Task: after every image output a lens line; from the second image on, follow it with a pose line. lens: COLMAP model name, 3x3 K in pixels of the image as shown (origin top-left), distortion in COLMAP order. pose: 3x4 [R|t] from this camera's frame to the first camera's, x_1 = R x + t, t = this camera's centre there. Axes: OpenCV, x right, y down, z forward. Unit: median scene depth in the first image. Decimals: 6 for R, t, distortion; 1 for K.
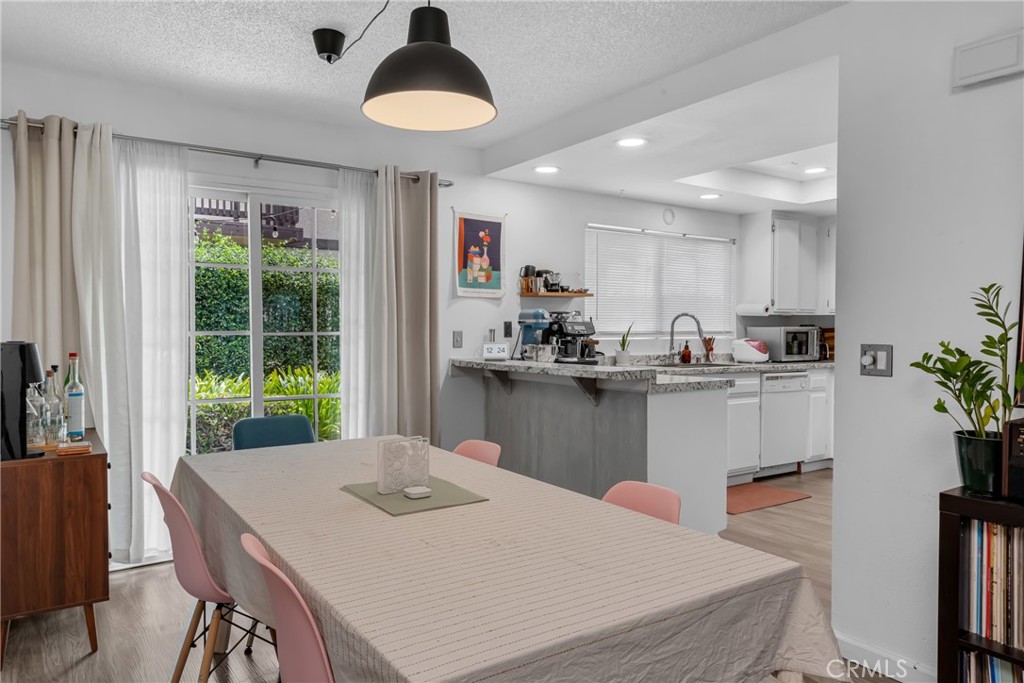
lens RADIAL K [[657.7, 0, 511.3], [0, 657.7, 340.7], [0, 0, 1]] dist [-0.003118, 0.001187]
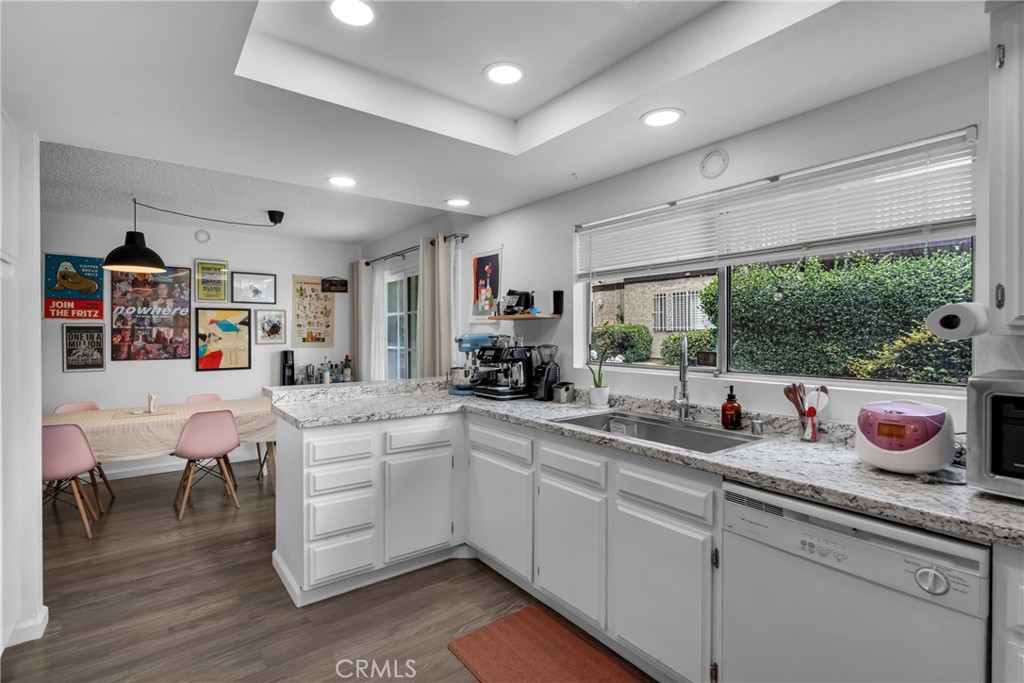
lens RADIAL K [[476.4, 0, 513.8], [0, 476.4, 338.3], [0, 0, 1]] dist [-0.004092, -0.000442]
pose [[0.068020, 0.008935, -0.997644, 0.635257], [-0.019568, 0.999780, 0.007620, -0.037515], [0.997492, 0.019003, 0.068180, 0.799190]]
